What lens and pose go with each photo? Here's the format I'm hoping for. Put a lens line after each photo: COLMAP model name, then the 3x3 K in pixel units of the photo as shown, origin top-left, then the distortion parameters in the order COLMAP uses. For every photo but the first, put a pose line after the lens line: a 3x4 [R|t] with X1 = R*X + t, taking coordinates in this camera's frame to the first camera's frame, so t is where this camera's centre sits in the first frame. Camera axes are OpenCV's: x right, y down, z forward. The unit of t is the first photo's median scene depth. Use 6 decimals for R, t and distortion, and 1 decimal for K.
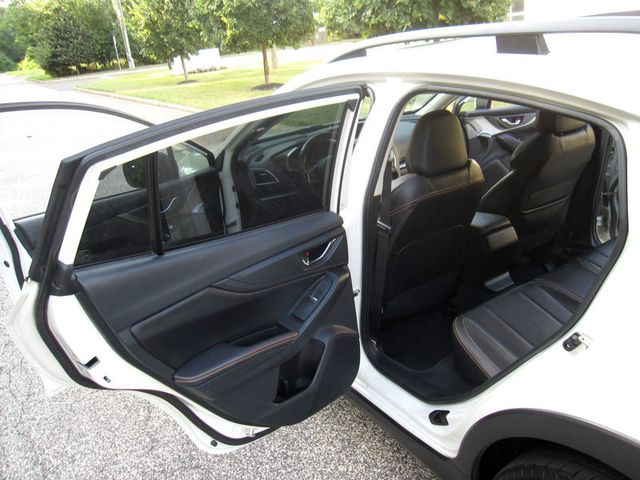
lens RADIAL K [[537.0, 0, 320.0], [0, 537.0, 240.0], [0, 0, 1]] dist [-0.048288, 0.005157]
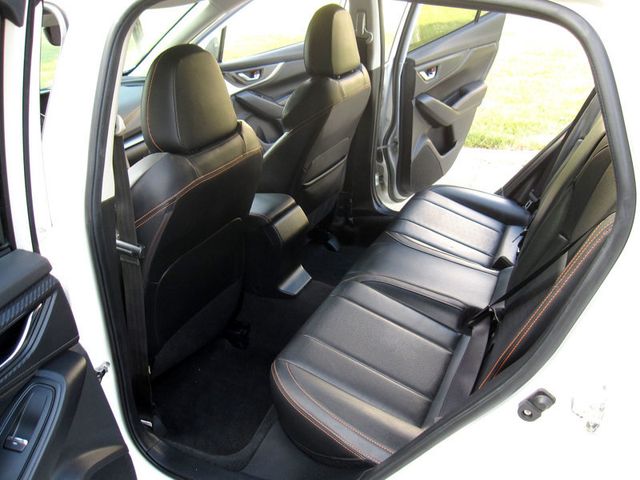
lens RADIAL K [[537.0, 0, 320.0], [0, 537.0, 240.0], [0, 0, 1]] dist [-0.048288, 0.005157]
pose [[0.862858, -0.198321, 0.464914, 0.028359], [0.177438, 0.980119, 0.088779, -0.046036], [-0.473278, 0.005889, 0.880893, 0.365883]]
